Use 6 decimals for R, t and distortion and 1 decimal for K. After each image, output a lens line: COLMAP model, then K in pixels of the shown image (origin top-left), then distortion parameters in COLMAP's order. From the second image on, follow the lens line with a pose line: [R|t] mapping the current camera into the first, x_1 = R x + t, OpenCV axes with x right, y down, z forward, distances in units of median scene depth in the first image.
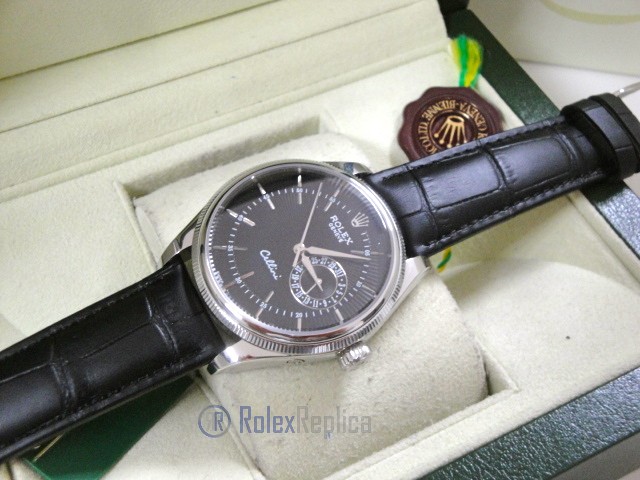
lens RADIAL K [[815.5, 0, 337.4], [0, 815.5, 226.4], [0, 0, 1]] dist [0.045015, 0.000000]
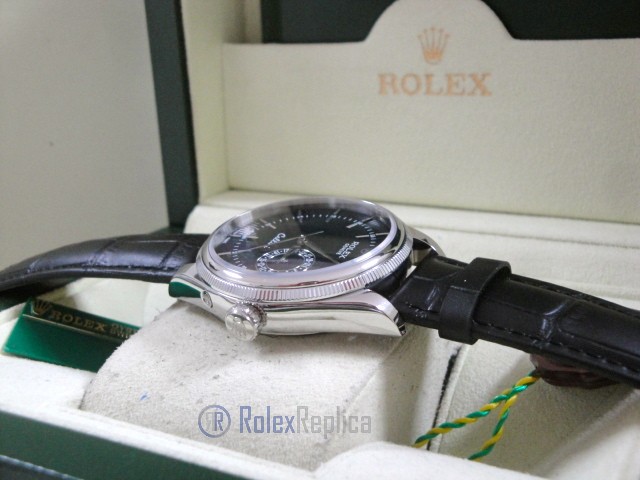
lens RADIAL K [[815.5, 0, 322.2], [0, 815.5, 236.6], [0, 0, 1]] dist [0.045015, 0.000000]
pose [[0.556301, 0.157172, -0.815982, 0.641581], [-0.644441, 0.701528, -0.304226, 0.227908], [0.524619, 0.695094, 0.491549, 0.433828]]
